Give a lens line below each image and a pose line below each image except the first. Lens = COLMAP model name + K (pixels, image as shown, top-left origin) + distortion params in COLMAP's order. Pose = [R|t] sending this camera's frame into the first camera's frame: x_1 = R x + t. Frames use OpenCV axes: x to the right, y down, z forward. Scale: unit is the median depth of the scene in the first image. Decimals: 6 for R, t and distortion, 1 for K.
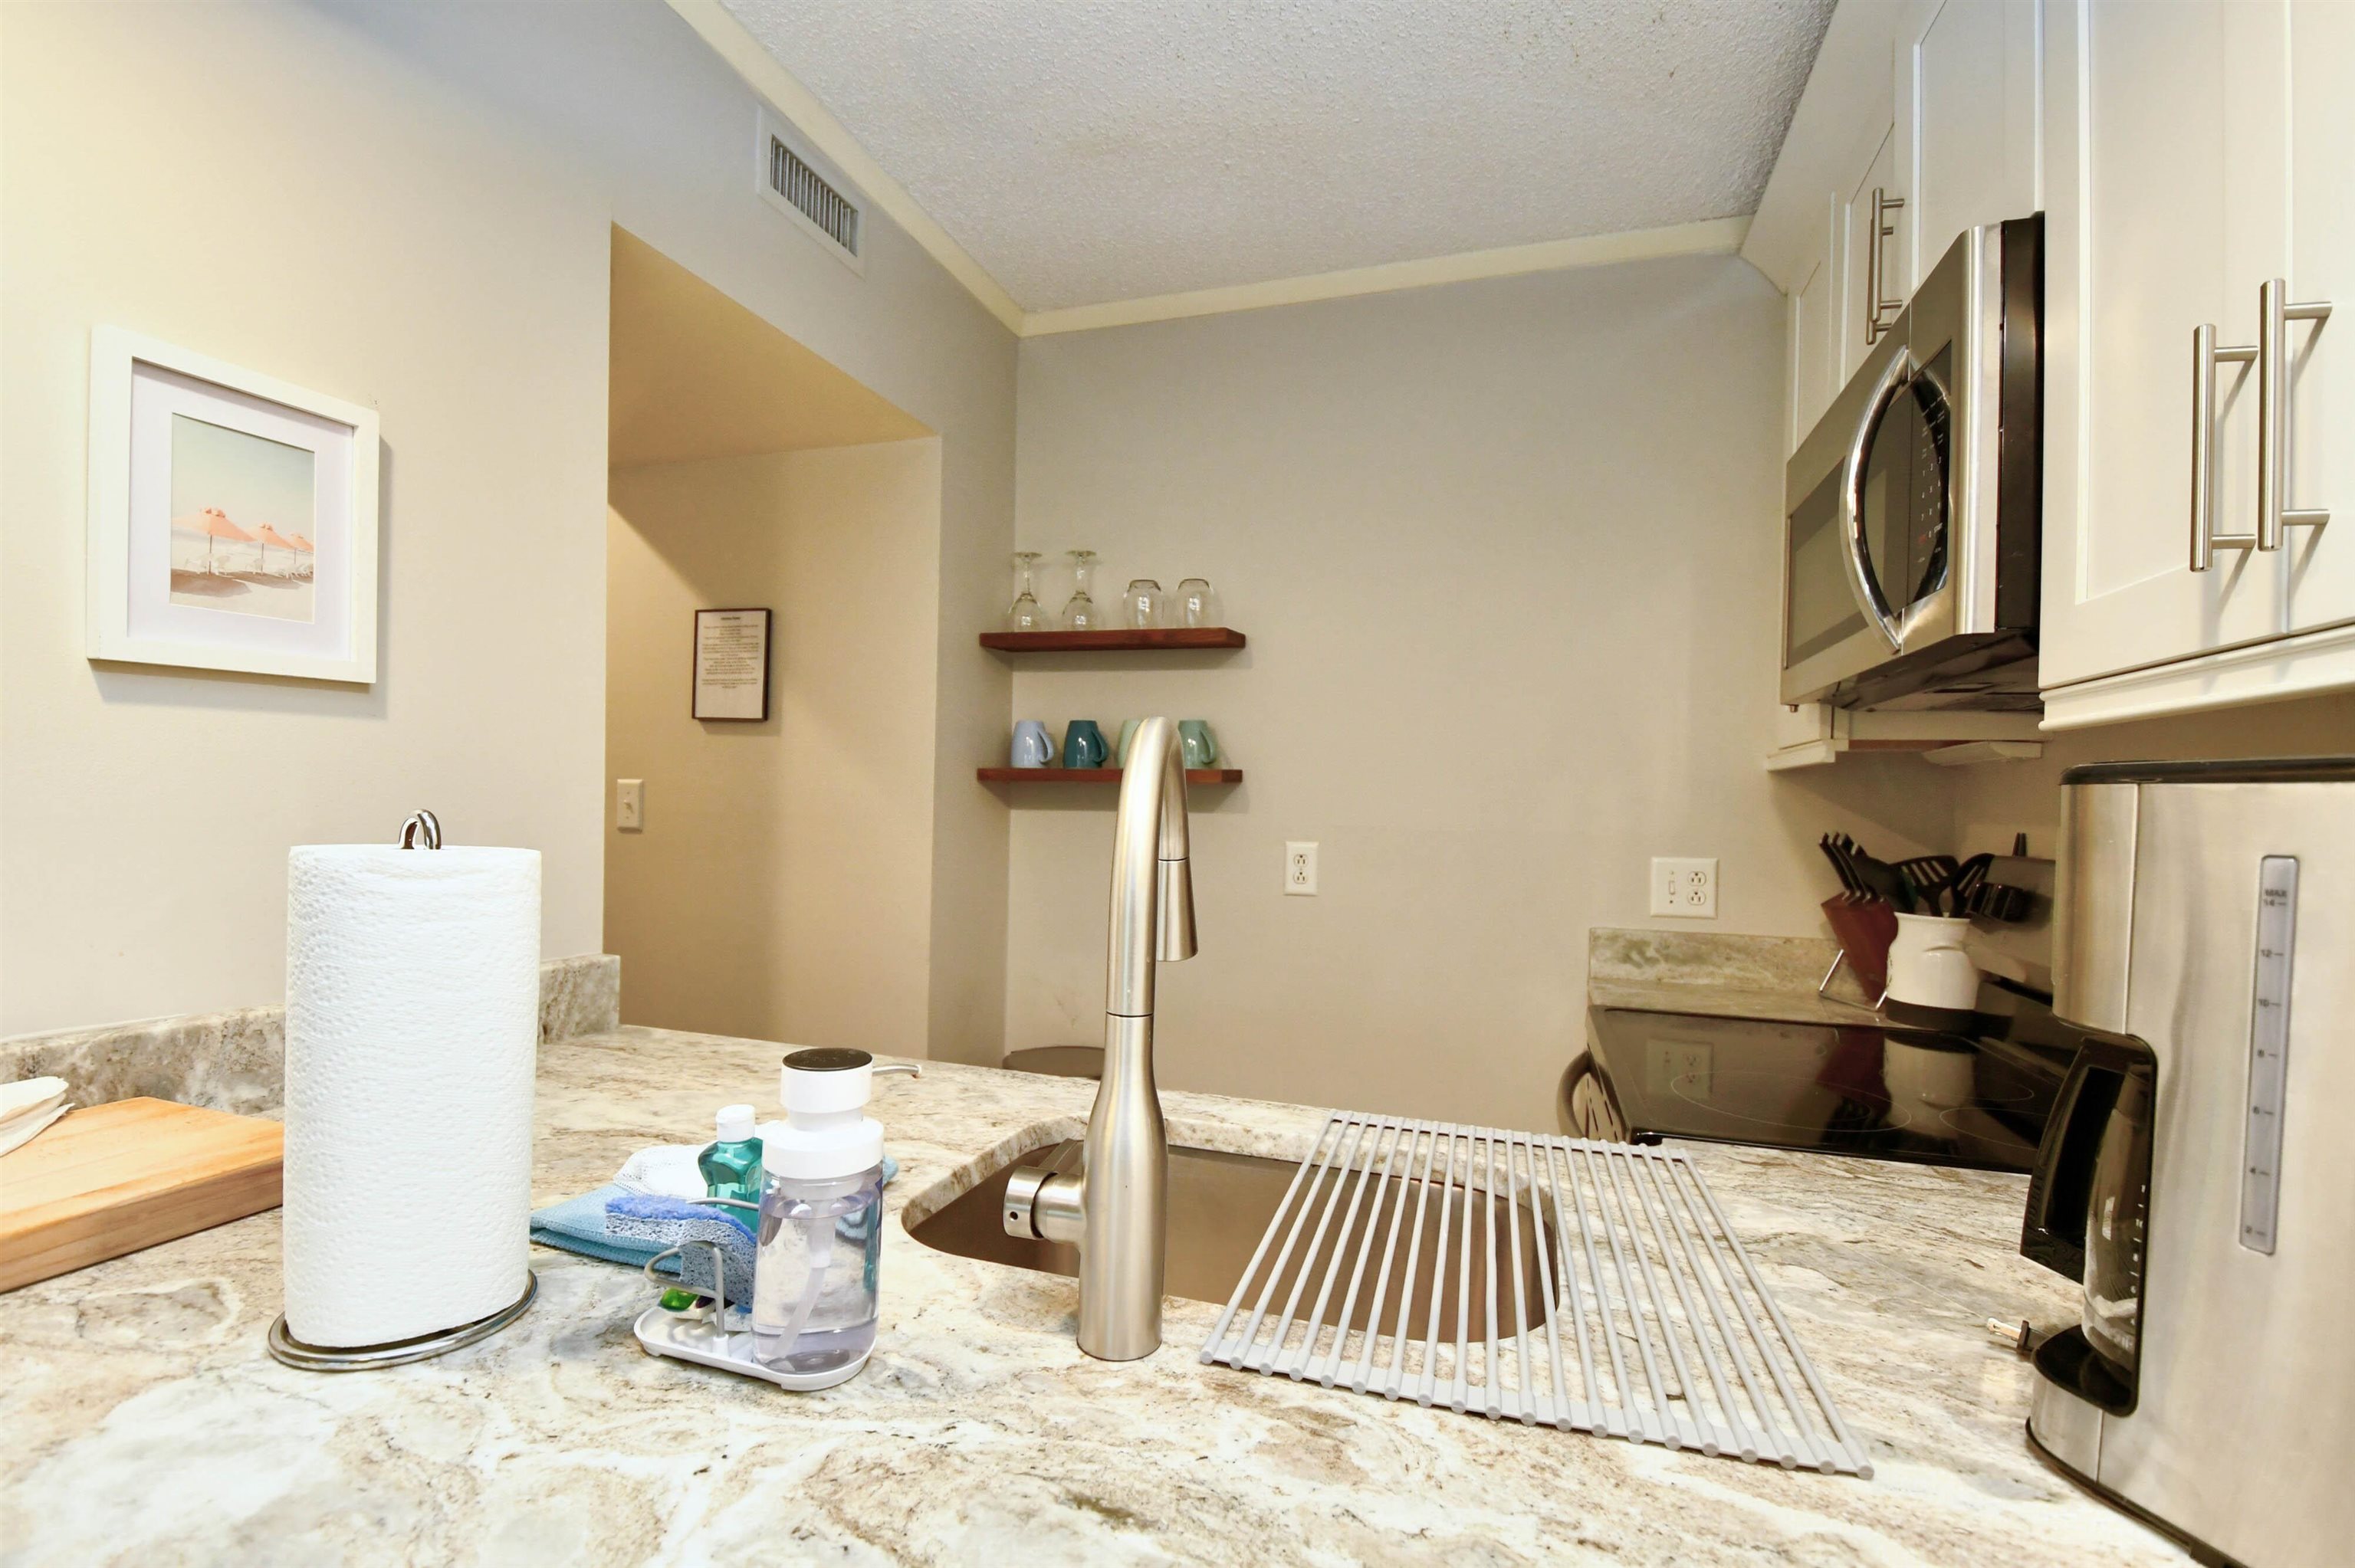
lens RADIAL K [[1040.9, 0, 1194.8], [0, 1040.9, 809.0], [0, 0, 1]] dist [0.016877, -0.023768]
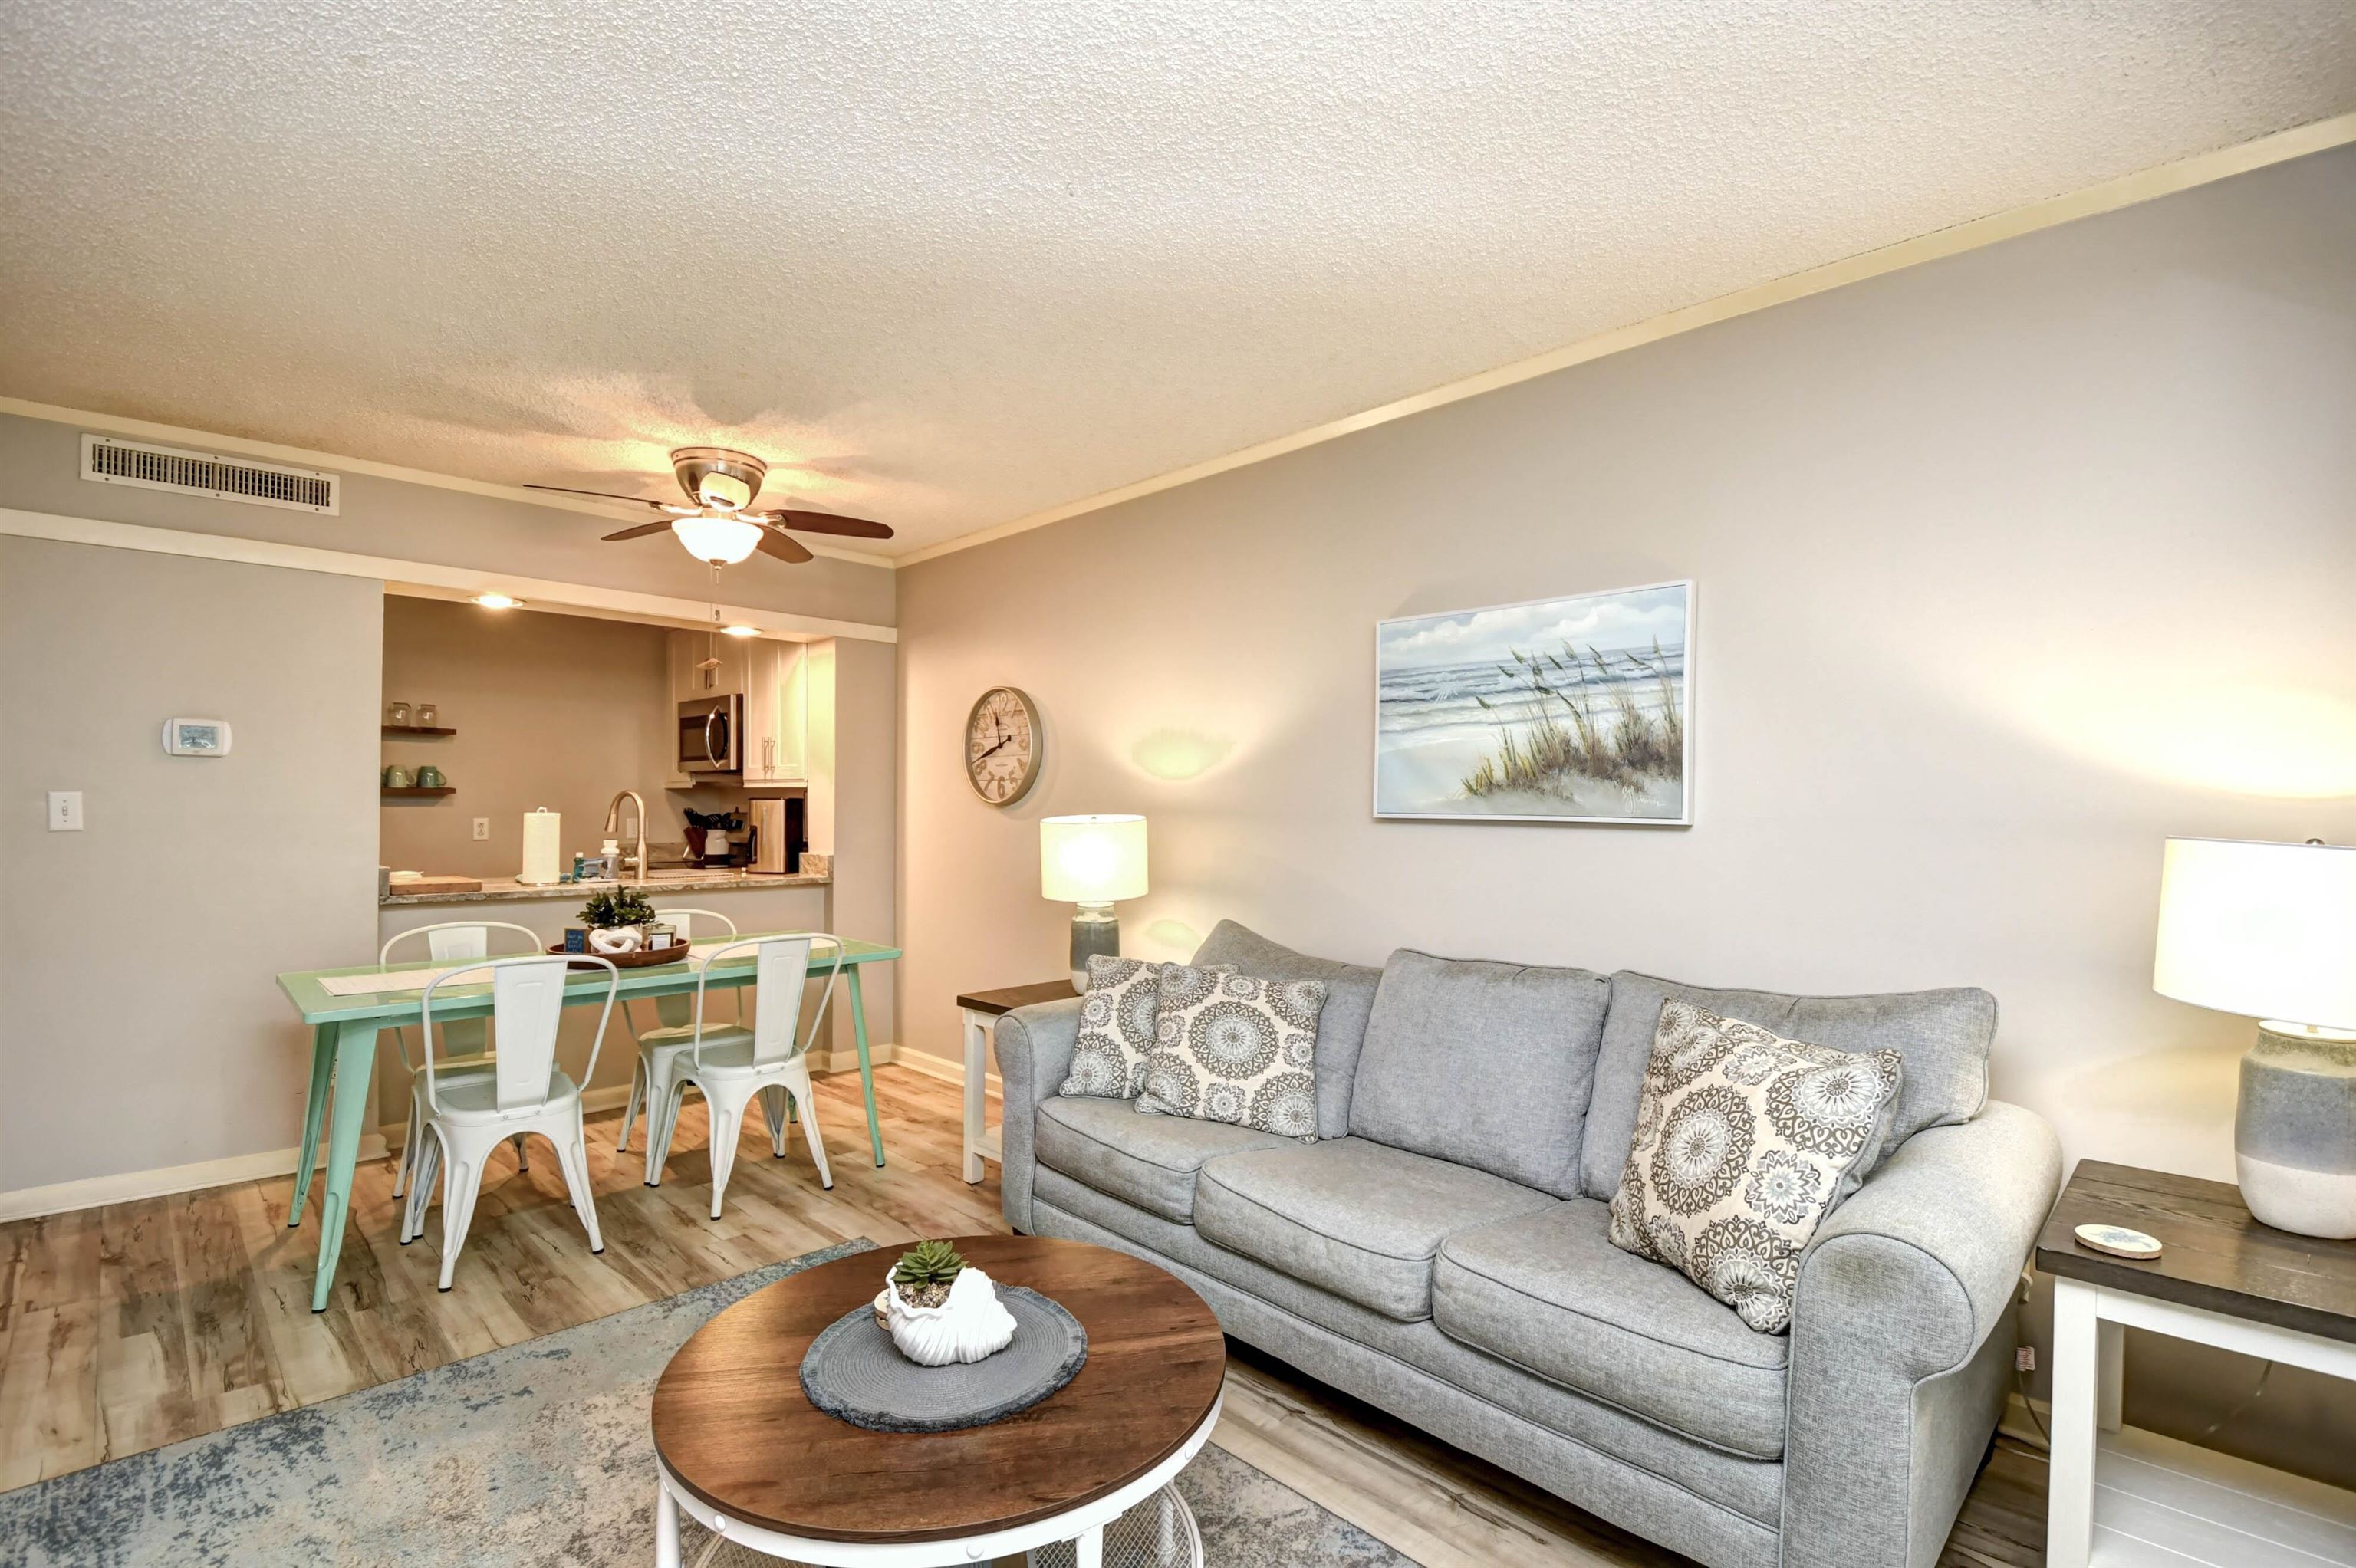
lens RADIAL K [[1048.8, 0, 1186.1], [0, 1048.8, 801.0], [0, 0, 1]] dist [0.017327, -0.023539]
pose [[0.454439, -0.017523, 0.890606, -2.193516], [0.011554, 0.999838, 0.013777, -0.037650], [-0.890703, 0.004029, 0.454568, -2.571292]]
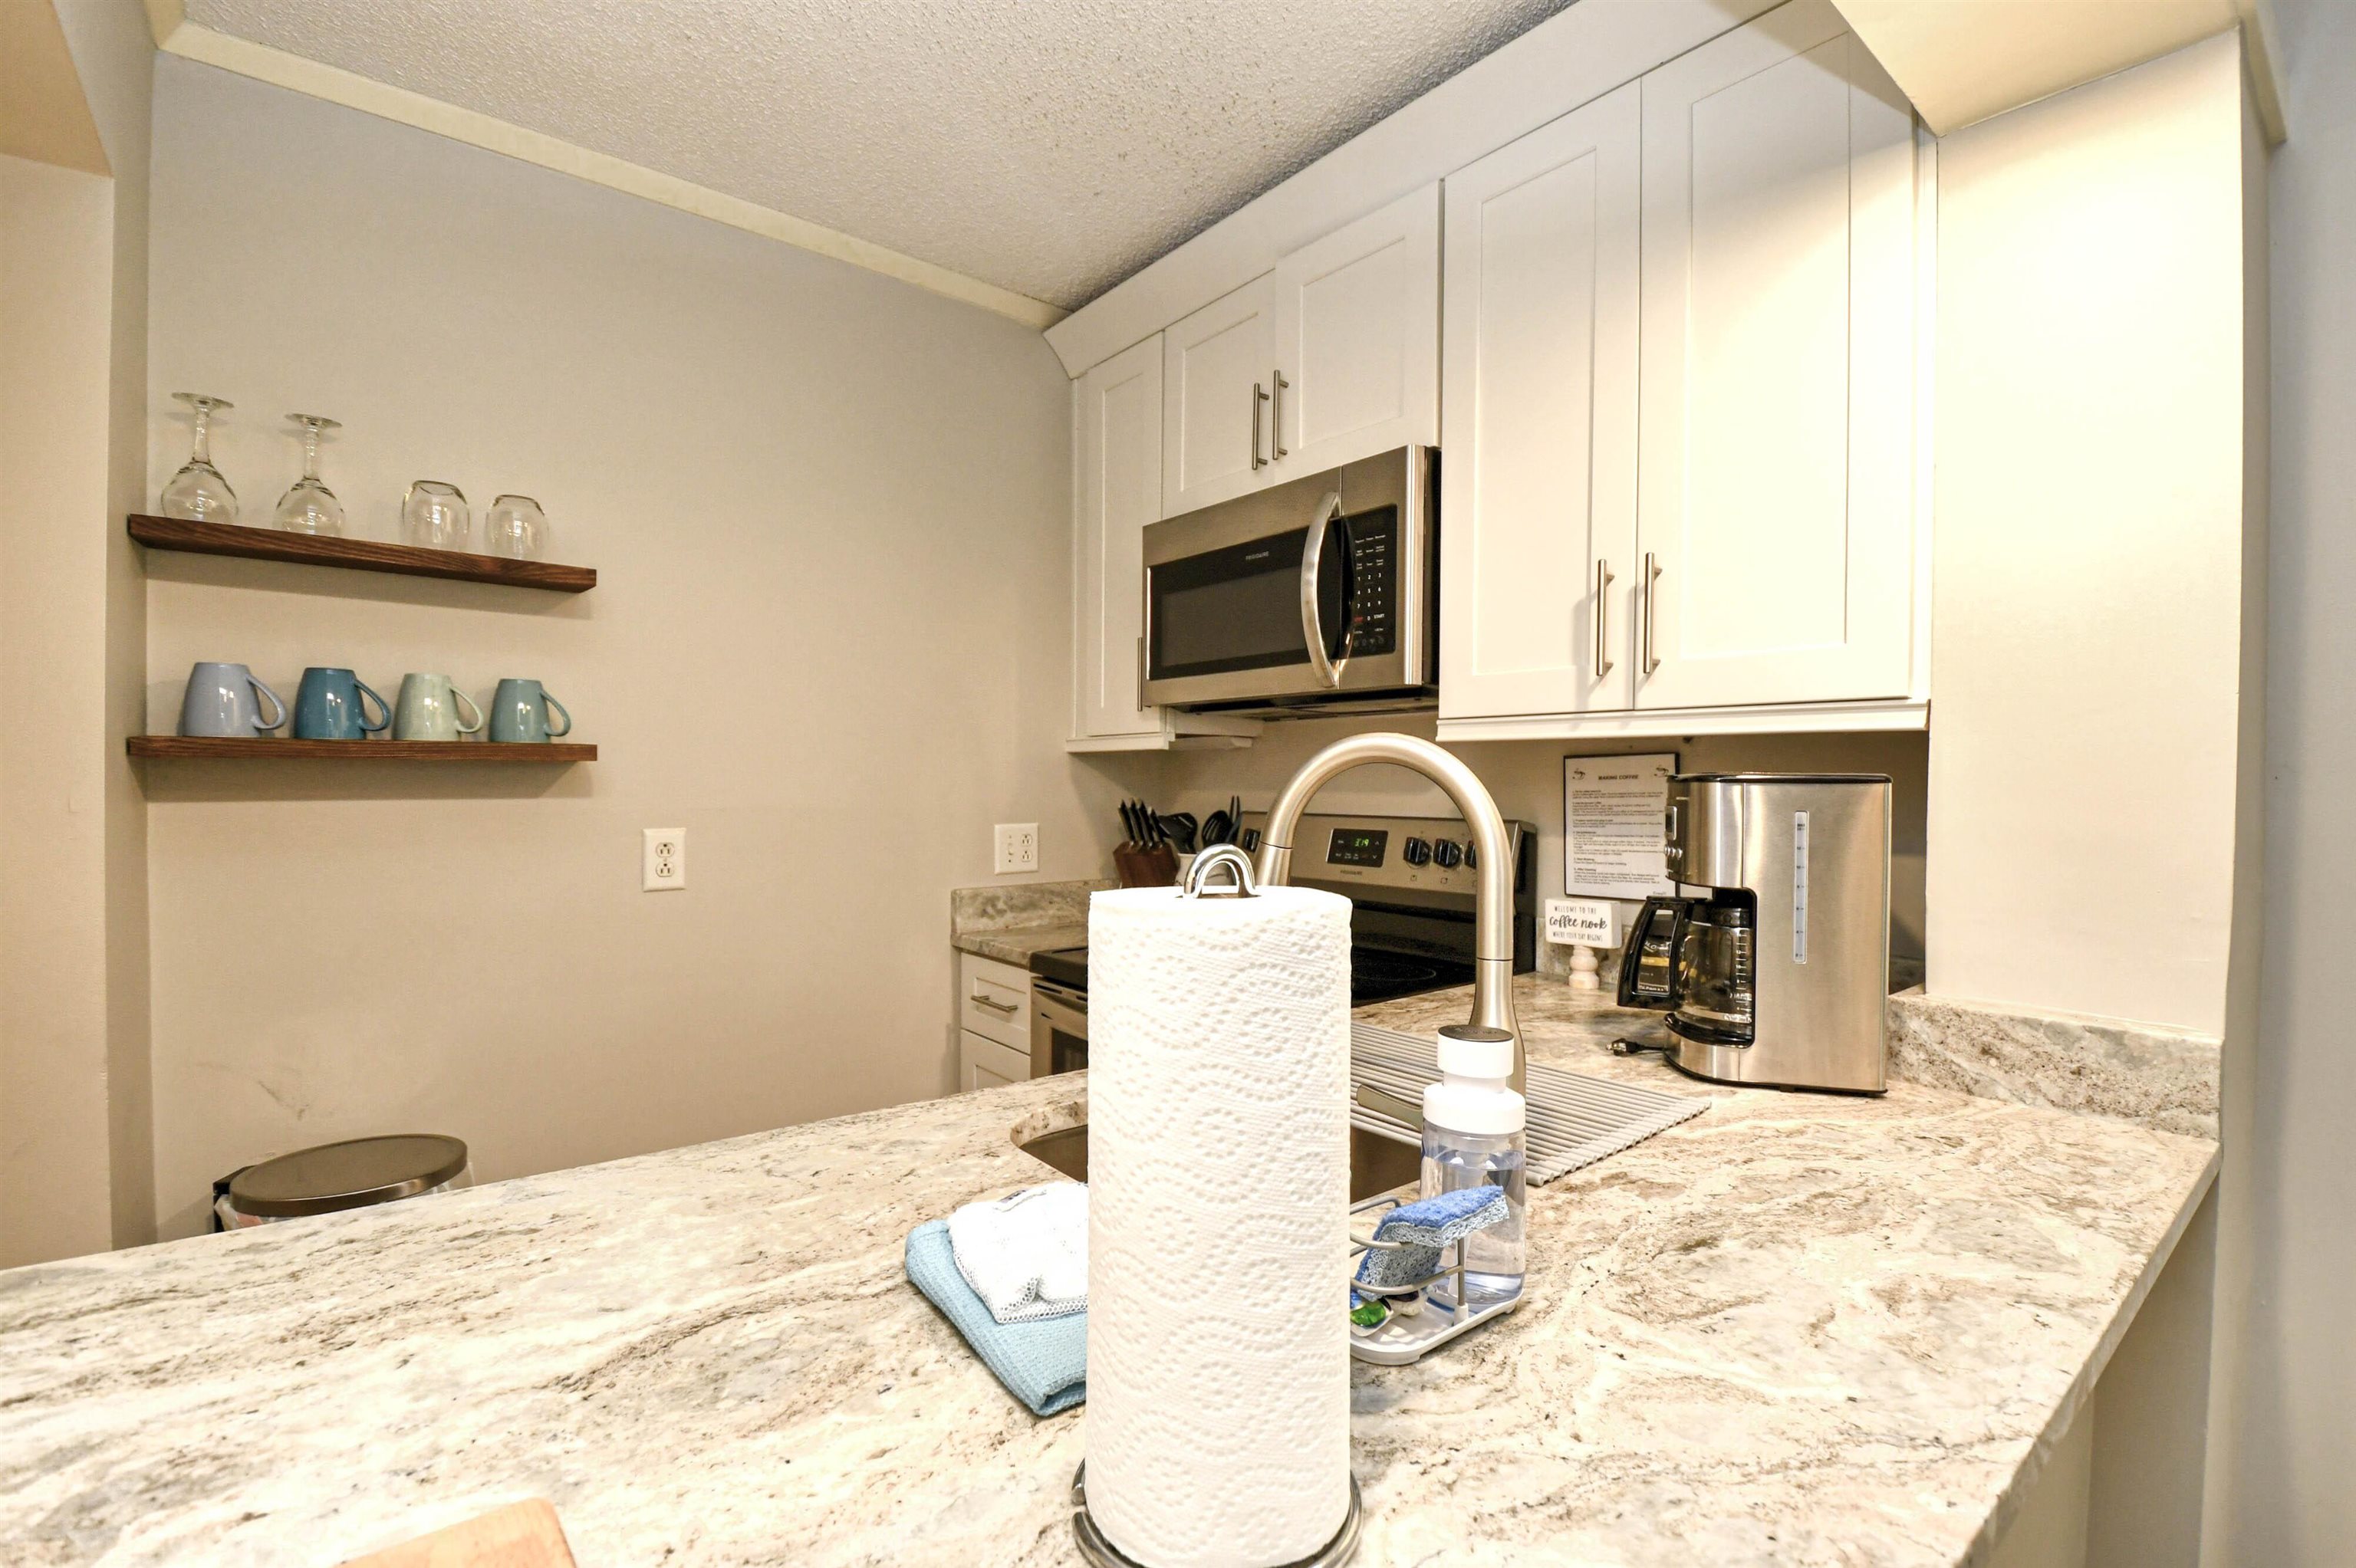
lens RADIAL K [[1033.6, 0, 1185.4], [0, 1033.6, 793.8], [0, 0, 1]] dist [0.011090, -0.018331]
pose [[0.543192, -0.027230, 0.839167, -0.642166], [0.009597, 0.999610, 0.026224, -0.026332], [-0.839554, -0.006191, 0.543241, 0.279116]]
